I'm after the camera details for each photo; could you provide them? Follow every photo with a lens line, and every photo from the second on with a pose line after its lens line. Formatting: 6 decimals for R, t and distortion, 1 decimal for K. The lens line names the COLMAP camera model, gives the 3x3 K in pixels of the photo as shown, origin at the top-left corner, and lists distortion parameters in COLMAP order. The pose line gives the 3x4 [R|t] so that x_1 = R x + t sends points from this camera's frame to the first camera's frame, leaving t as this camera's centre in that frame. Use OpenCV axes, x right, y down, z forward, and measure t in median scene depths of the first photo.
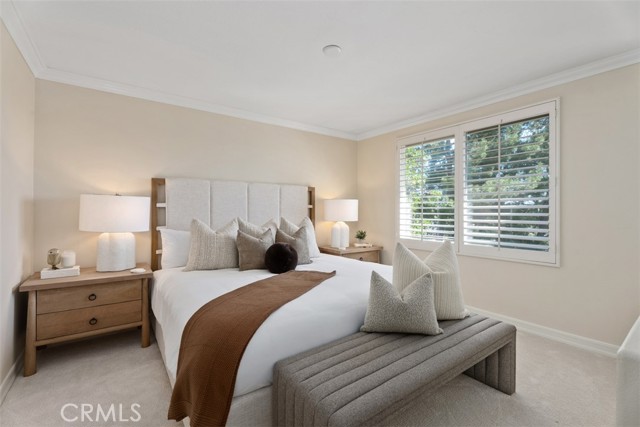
lens RADIAL K [[288.2, 0, 320.9], [0, 288.2, 212.9], [0, 0, 1]] dist [-0.004526, 0.000429]
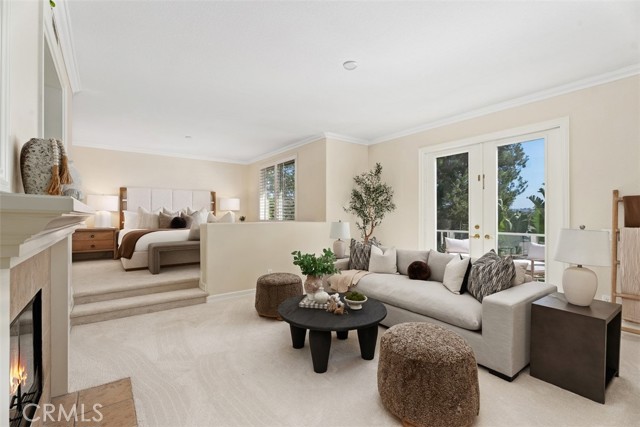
lens RADIAL K [[288.2, 0, 321.3], [0, 288.2, 214.5], [0, 0, 1]] dist [-0.004526, 0.000429]
pose [[0.999688, -0.001465, 0.024943, 0.857577], [0.001679, 0.999962, -0.008554, 0.100996], [-0.024929, 0.008593, 0.999652, -1.175897]]
